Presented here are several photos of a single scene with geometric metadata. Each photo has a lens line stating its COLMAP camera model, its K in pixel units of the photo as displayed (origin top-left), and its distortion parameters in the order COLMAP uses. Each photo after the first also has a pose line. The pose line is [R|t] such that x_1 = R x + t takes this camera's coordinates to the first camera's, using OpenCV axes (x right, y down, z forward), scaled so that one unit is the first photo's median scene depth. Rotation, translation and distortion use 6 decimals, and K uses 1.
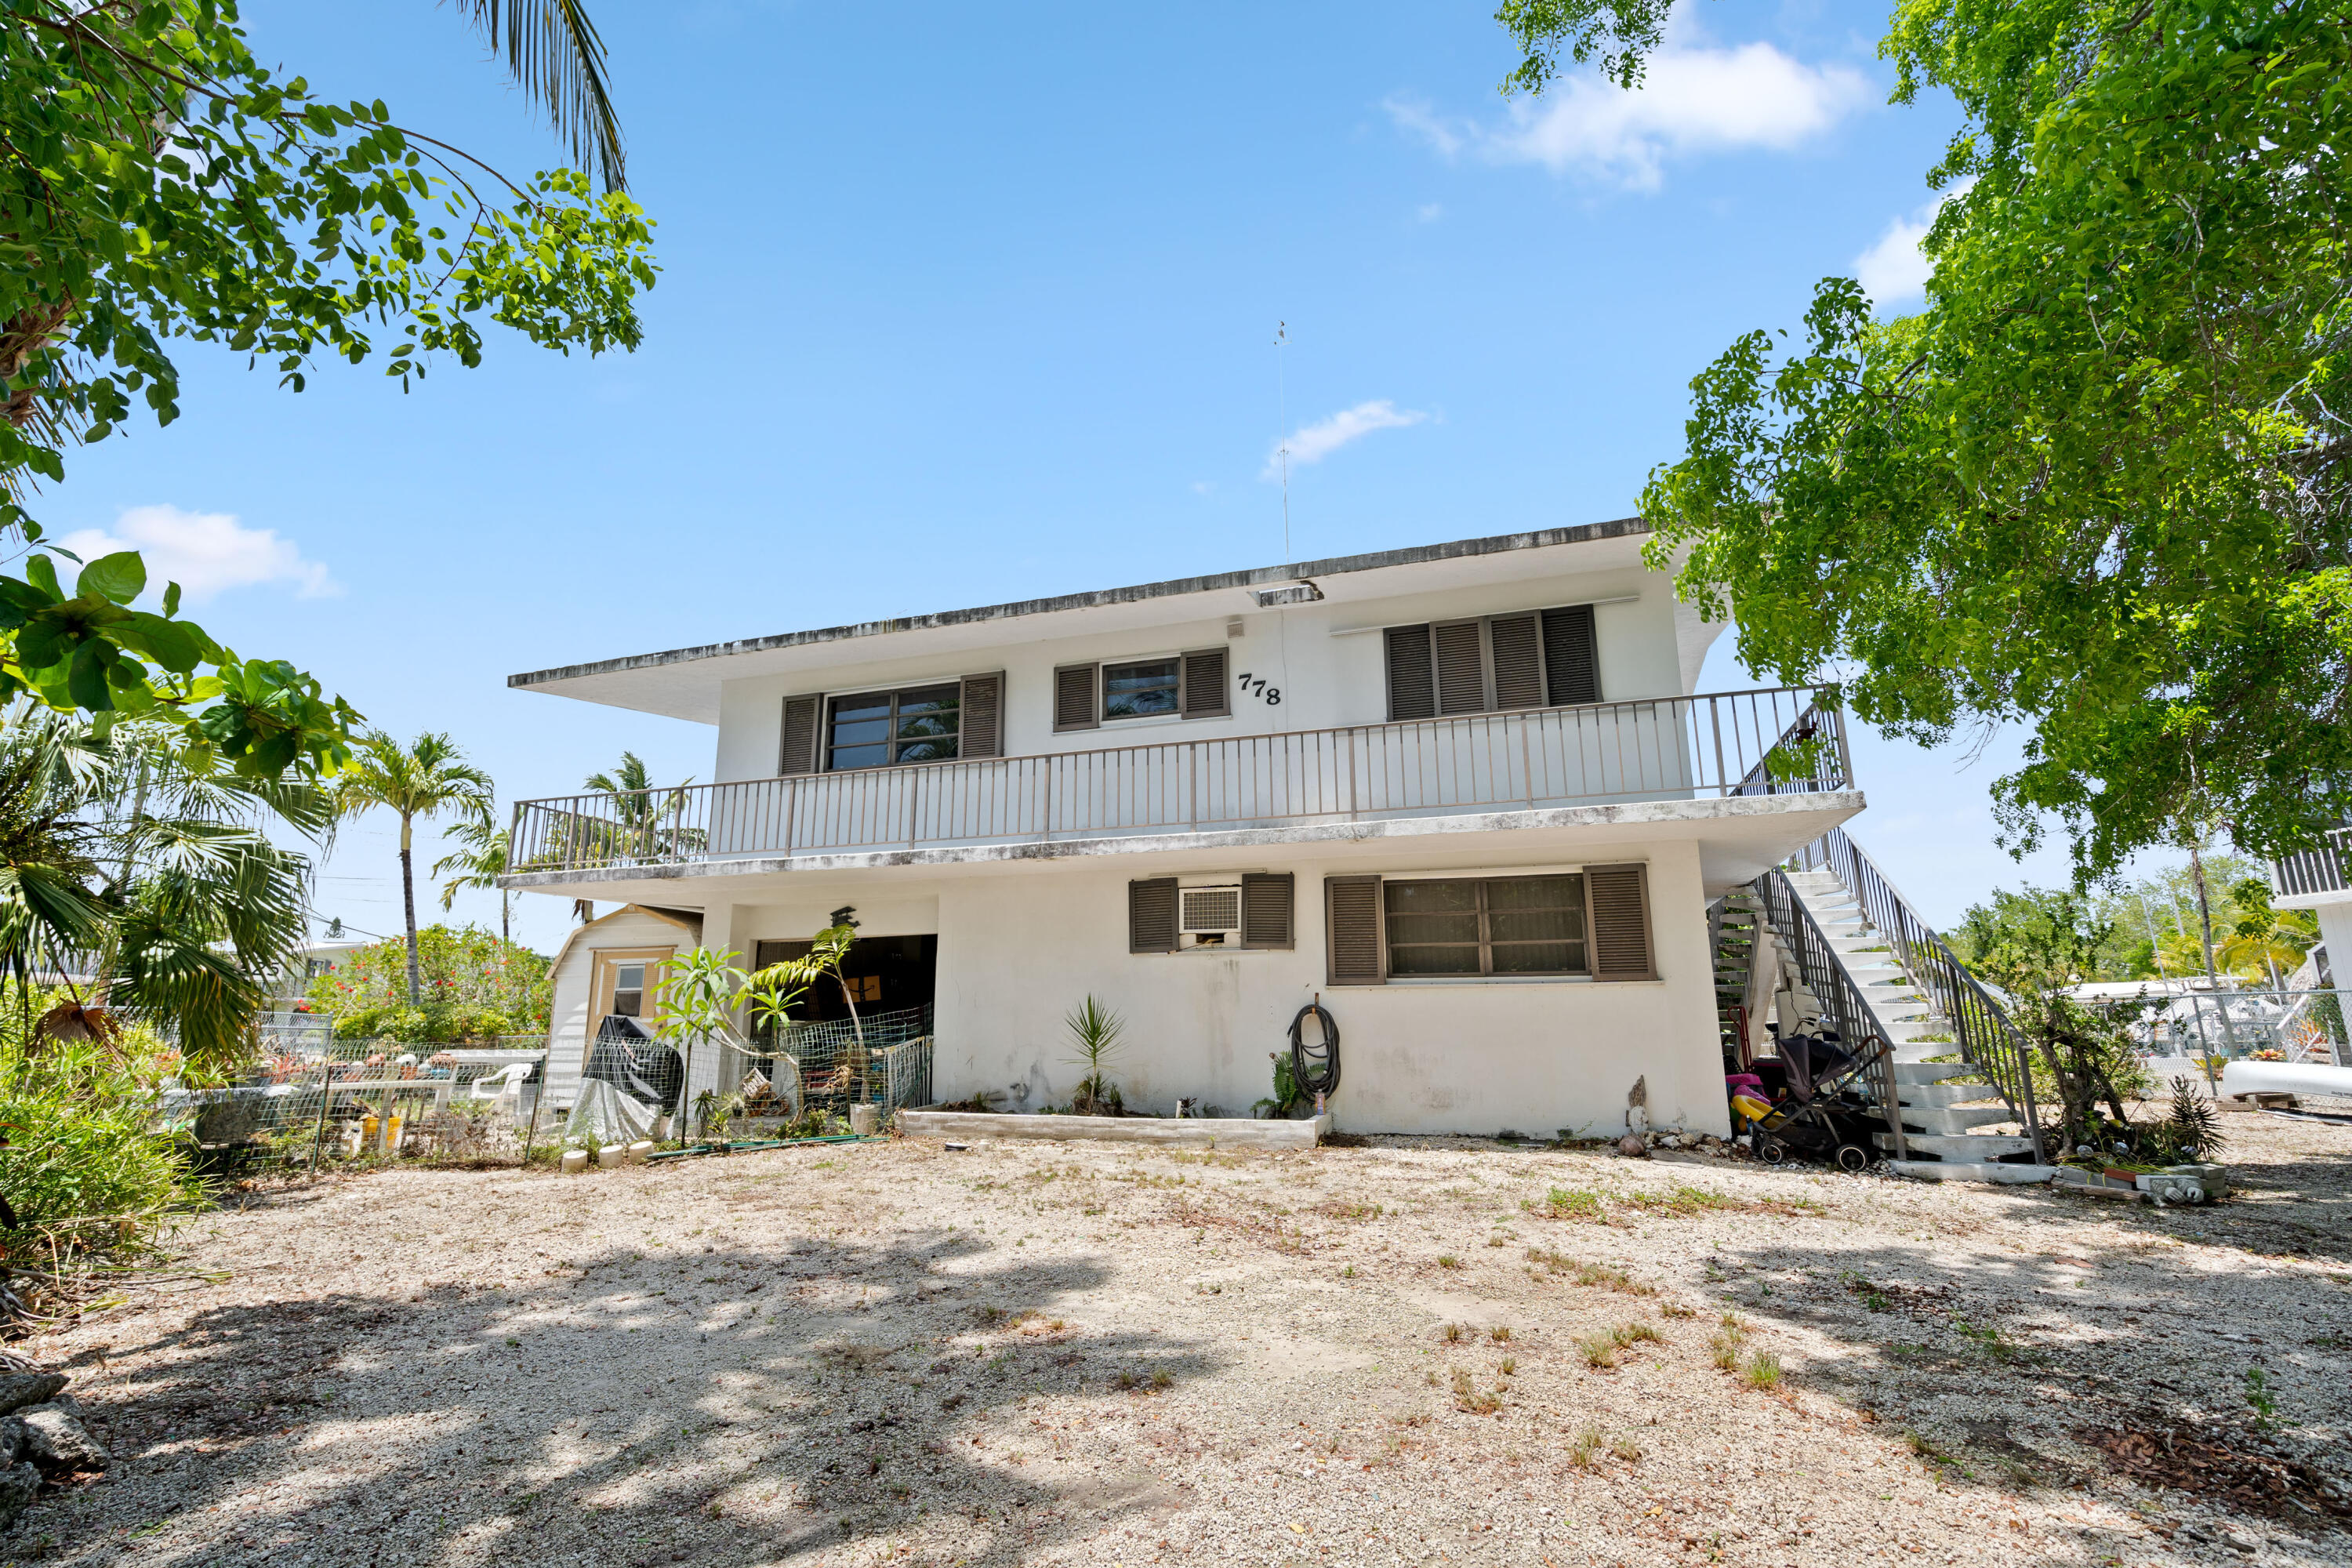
lens RADIAL K [[1076.9, 0, 1175.4], [0, 1076.9, 781.2], [0, 0, 1]] dist [-0.004919, 0.003149]
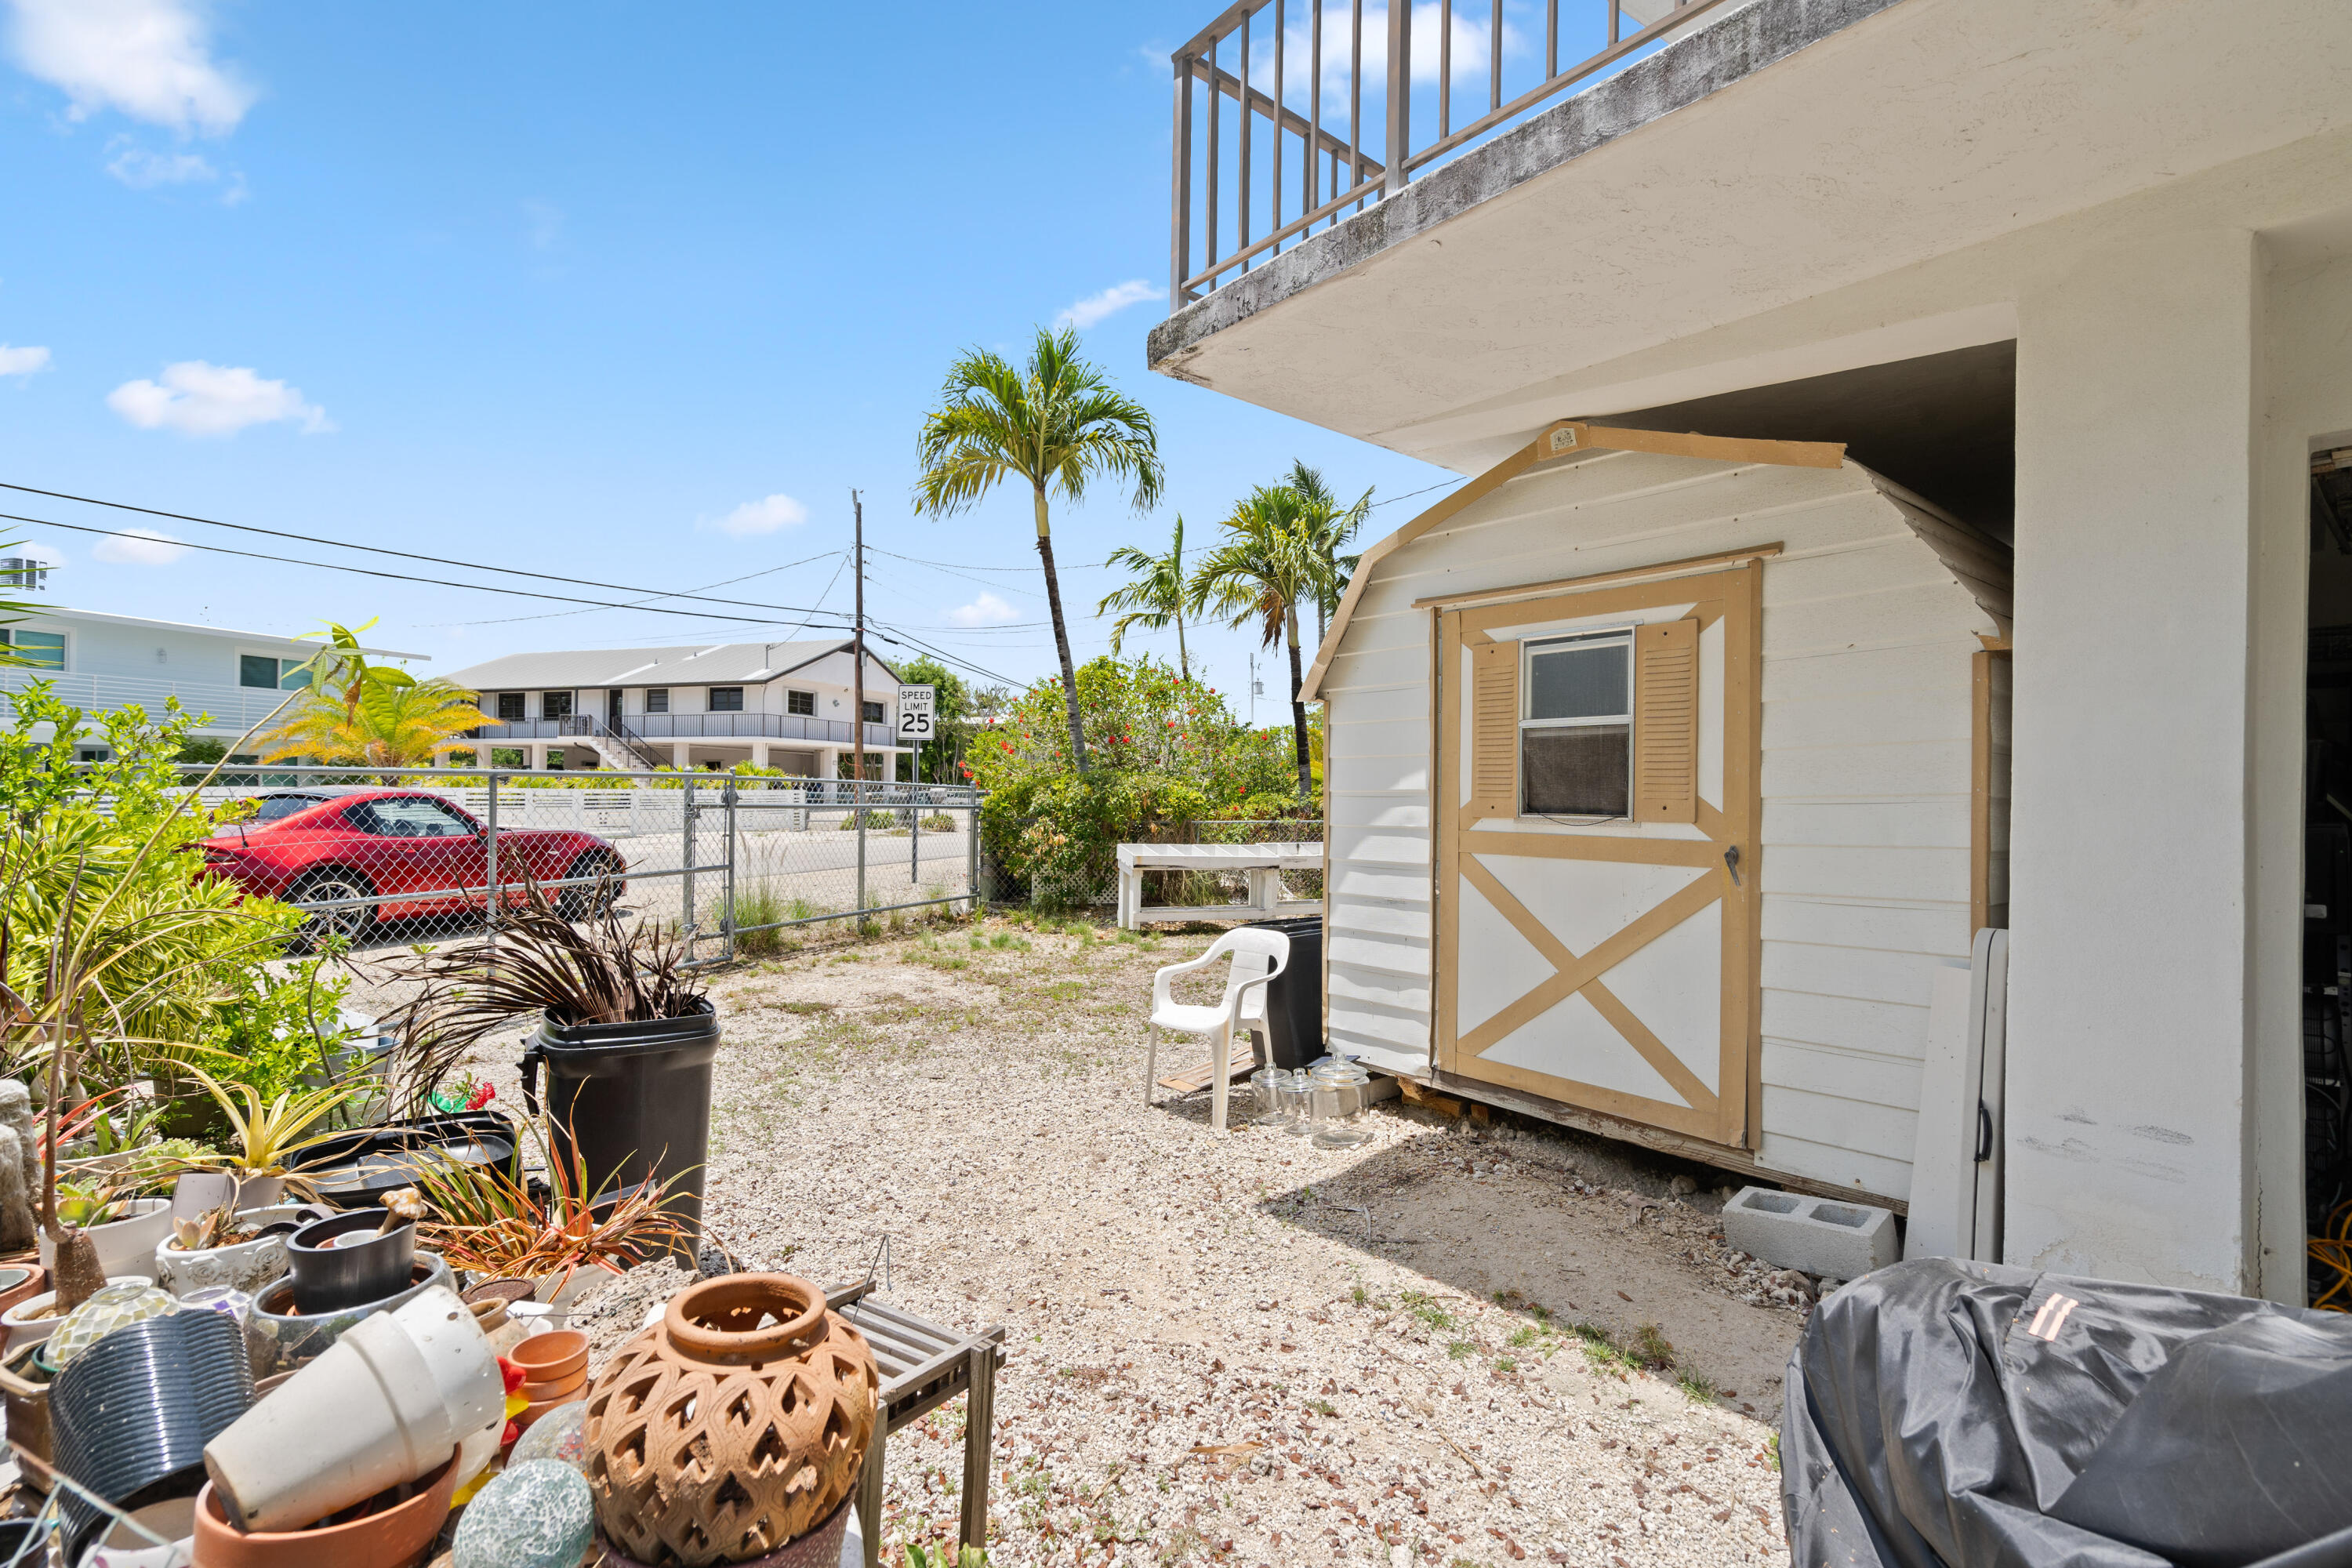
lens RADIAL K [[1076.9, 0, 1178.0], [0, 1076.9, 795.1], [0, 0, 1]] dist [-0.004919, 0.003149]
pose [[0.847240, 0.020308, -0.530822, -0.558131], [0.097277, 0.976440, 0.192618, 0.184043], [0.522227, -0.214831, 0.825304, 0.881976]]
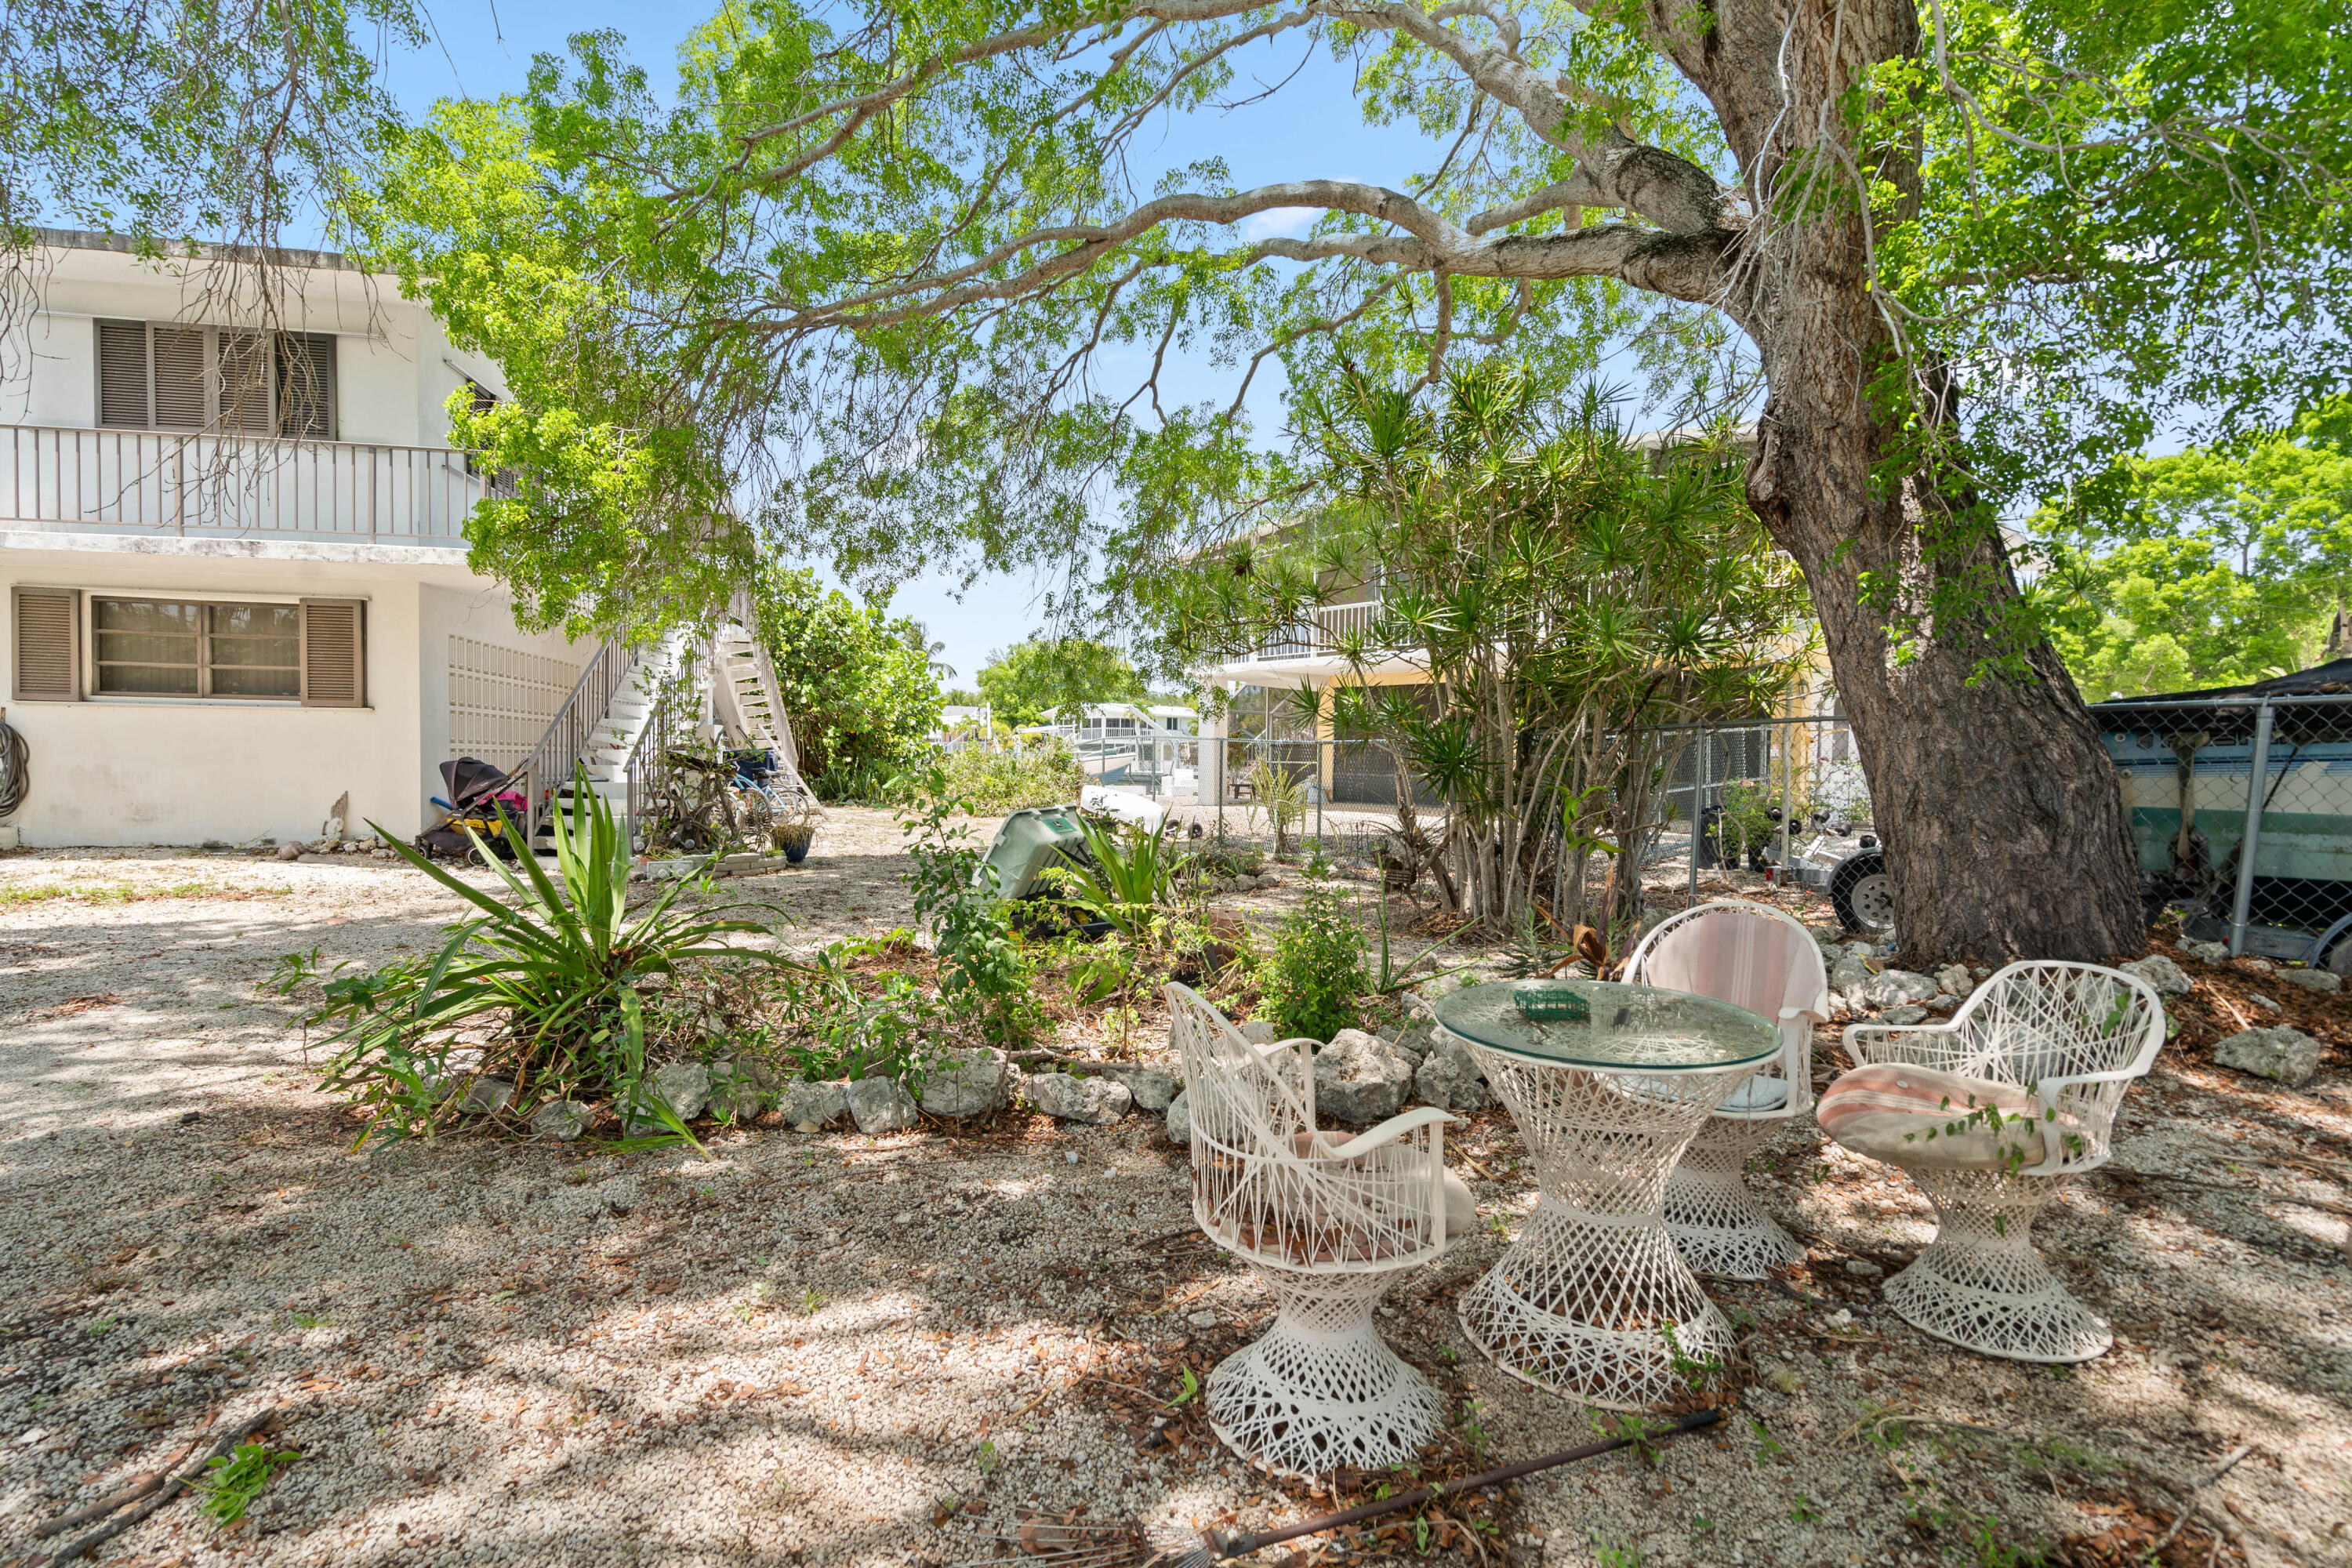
lens RADIAL K [[1076.9, 0, 1165.2], [0, 1076.9, 795.6], [0, 0, 1]] dist [-0.004919, 0.003149]
pose [[0.882053, 0.000302, 0.471151, 0.584559], [-0.119328, 0.967538, 0.222778, -0.063727], [-0.455789, -0.252724, 0.853456, -0.303839]]
